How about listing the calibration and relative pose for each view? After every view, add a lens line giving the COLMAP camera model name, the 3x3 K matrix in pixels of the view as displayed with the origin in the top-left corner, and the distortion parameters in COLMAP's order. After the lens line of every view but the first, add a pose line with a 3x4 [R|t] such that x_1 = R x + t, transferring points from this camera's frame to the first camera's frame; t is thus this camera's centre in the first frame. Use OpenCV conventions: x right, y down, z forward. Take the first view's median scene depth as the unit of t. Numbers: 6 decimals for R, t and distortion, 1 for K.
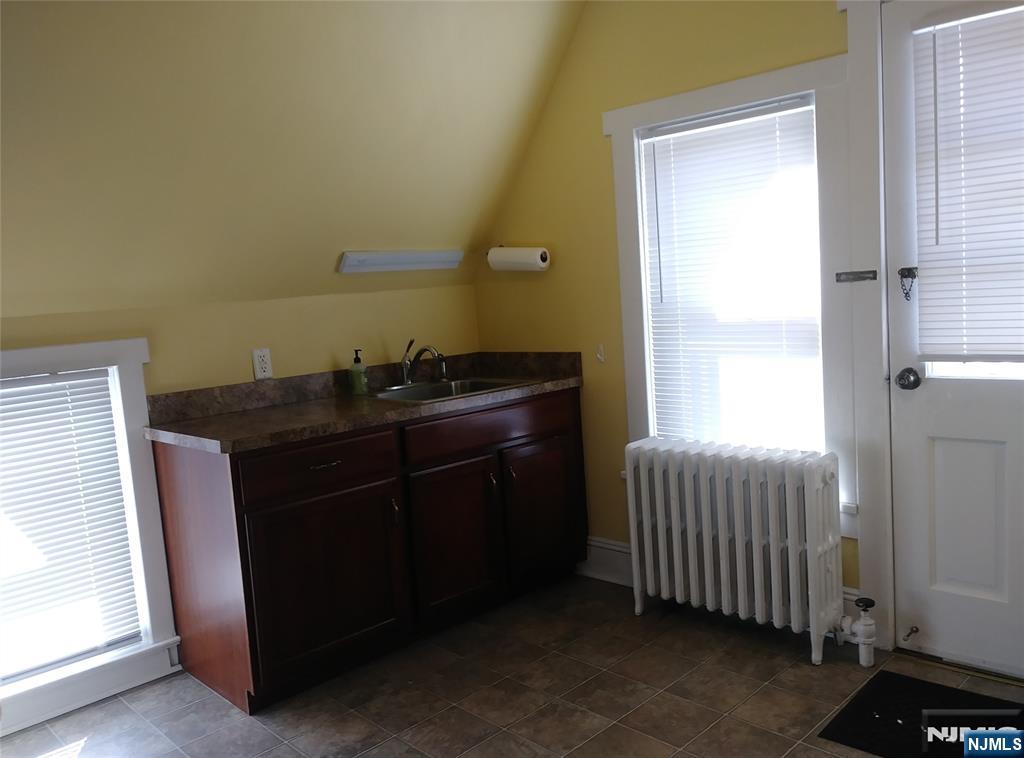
lens RADIAL K [[886.4, 0, 512.5], [0, 886.4, 389.4], [0, 0, 1]] dist [0.095858, -0.124391]
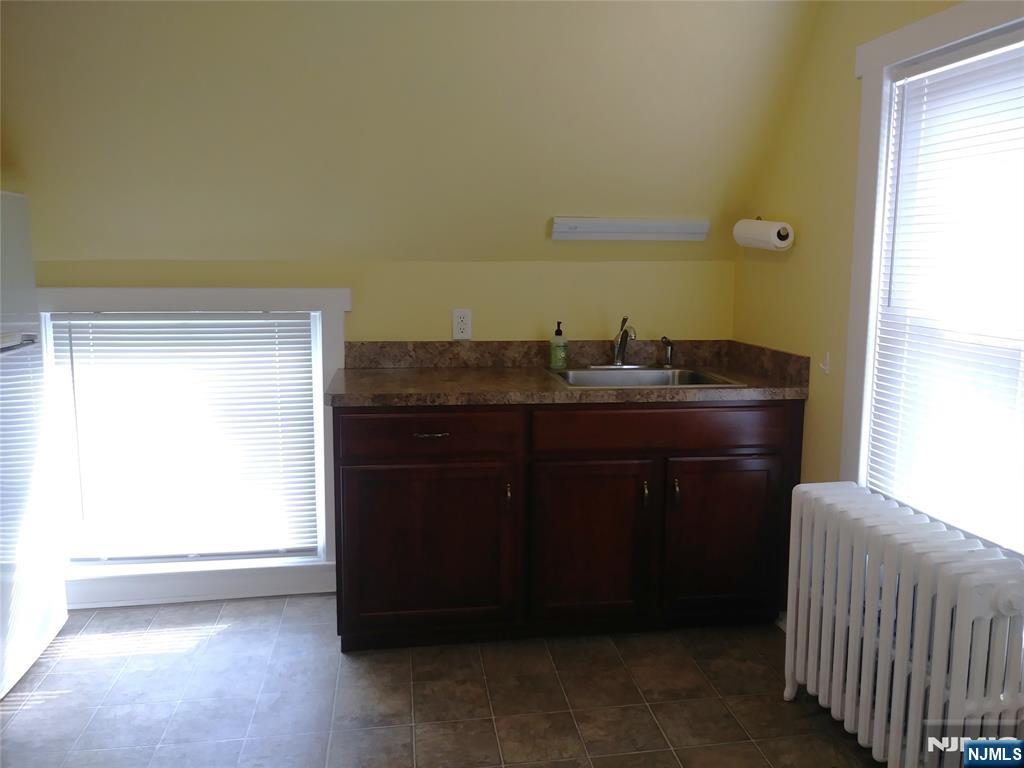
lens RADIAL K [[858.3, 0, 512.0], [0, 858.3, 384.0], [0, 0, 1]] dist [0.052218, -0.003880]
pose [[0.803824, 0.160306, -0.572860, 0.345442], [-0.131908, 0.987065, 0.091123, -0.059967], [0.580058, 0.002318, 0.814572, 0.243044]]
